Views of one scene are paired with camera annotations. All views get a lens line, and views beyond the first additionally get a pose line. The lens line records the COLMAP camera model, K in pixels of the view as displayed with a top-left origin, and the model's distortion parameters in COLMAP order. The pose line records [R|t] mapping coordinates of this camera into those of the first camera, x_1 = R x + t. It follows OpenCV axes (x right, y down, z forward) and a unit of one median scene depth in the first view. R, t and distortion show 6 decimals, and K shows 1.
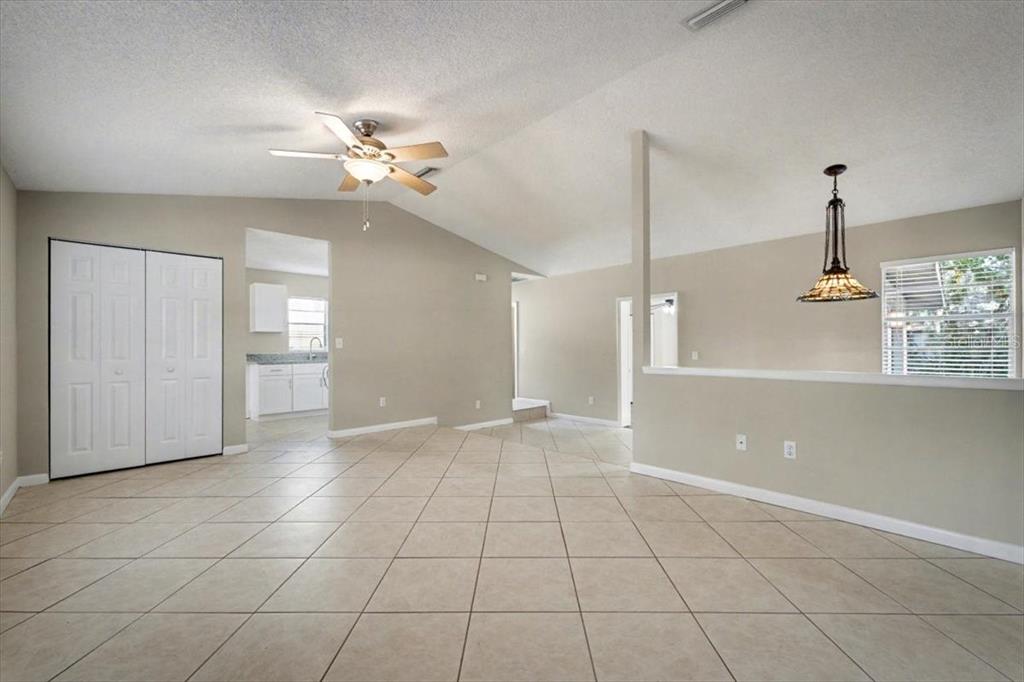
lens RADIAL K [[424.8, 0, 509.6], [0, 424.8, 349.6], [0, 0, 1]] dist [0.000367, -0.000252]
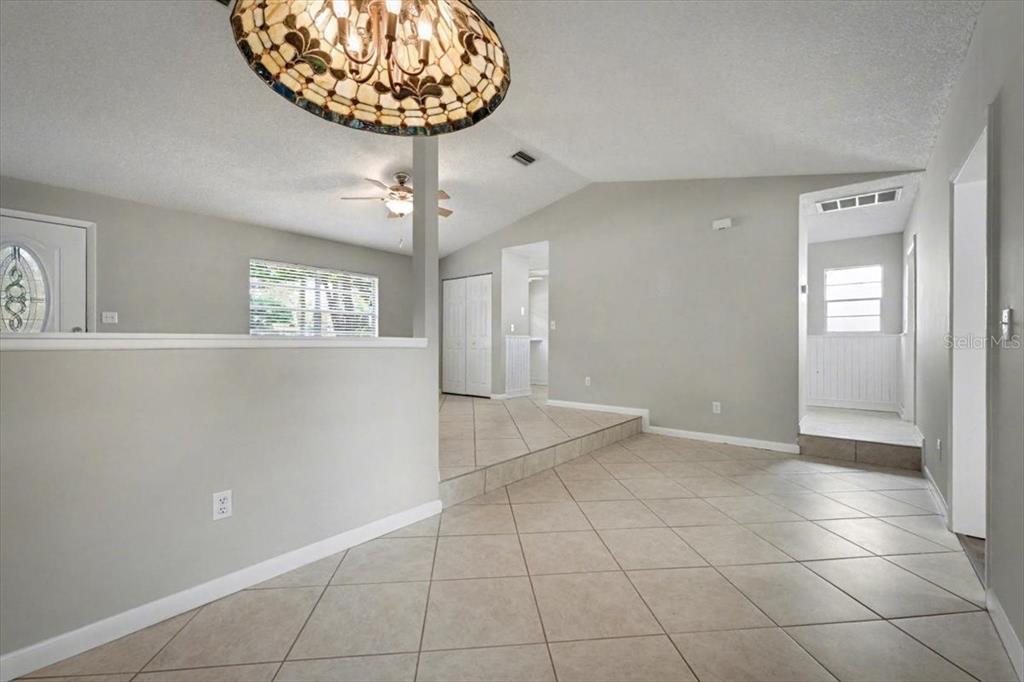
lens RADIAL K [[431.3, 0, 514.6], [0, 431.3, 342.8], [0, 0, 1]] dist [0.000130, 0.000653]
pose [[0.106419, 0.006050, -0.994303, 0.917940], [-0.009314, 0.999944, 0.005087, 0.034403], [0.994278, 0.008719, 0.106470, 0.926093]]
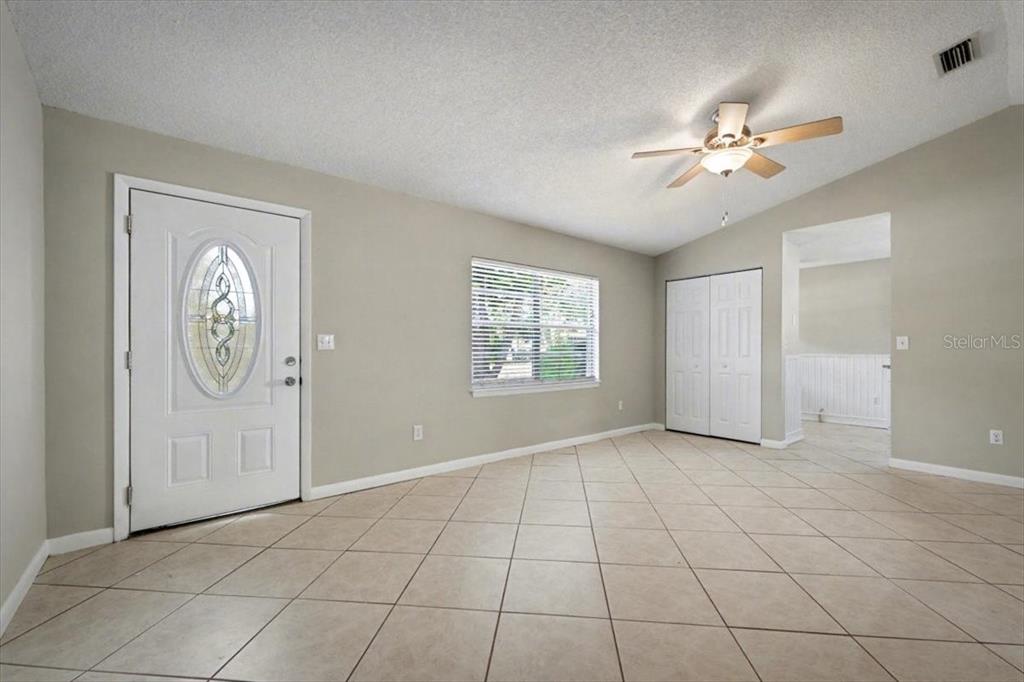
lens RADIAL K [[424.8, 0, 509.6], [0, 424.8, 349.6], [0, 0, 1]] dist [0.000367, -0.000252]
pose [[-0.092717, 0.007098, -0.995667, 0.487324], [-0.005771, 0.999954, 0.007666, -0.006371], [0.995676, 0.006457, -0.092672, 0.455597]]
